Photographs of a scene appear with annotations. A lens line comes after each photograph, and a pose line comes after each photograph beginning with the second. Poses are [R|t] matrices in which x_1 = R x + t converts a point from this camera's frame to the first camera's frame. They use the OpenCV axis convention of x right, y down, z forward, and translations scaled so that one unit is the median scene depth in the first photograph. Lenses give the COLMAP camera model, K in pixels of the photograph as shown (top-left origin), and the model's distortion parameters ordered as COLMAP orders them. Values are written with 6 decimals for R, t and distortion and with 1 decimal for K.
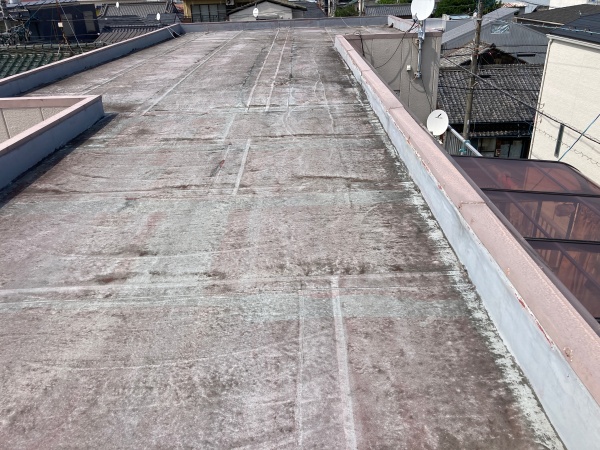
lens RADIAL K [[498.3, 0, 300.8], [0, 498.3, 226.1], [0, 0, 1]] dist [0.078915, -0.072098]
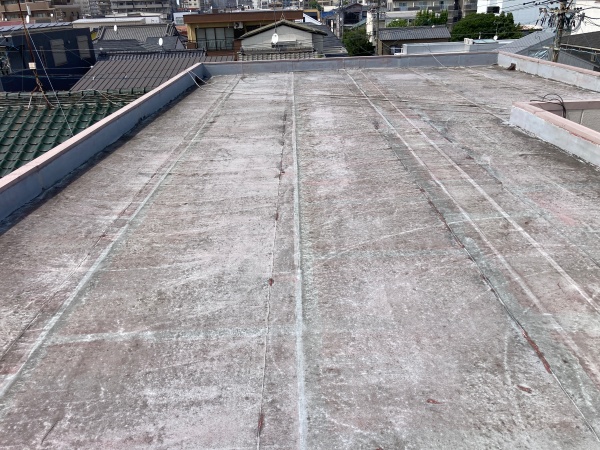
lens RADIAL K [[498.3, 0, 300.1], [0, 498.3, 223.9], [0, 0, 1]] dist [0.078915, -0.072098]
pose [[0.999973, -0.001273, 0.007170, -0.036686], [0.001543, 0.999284, -0.037800, -0.050072], [-0.007117, 0.037810, 0.999260, 0.101945]]
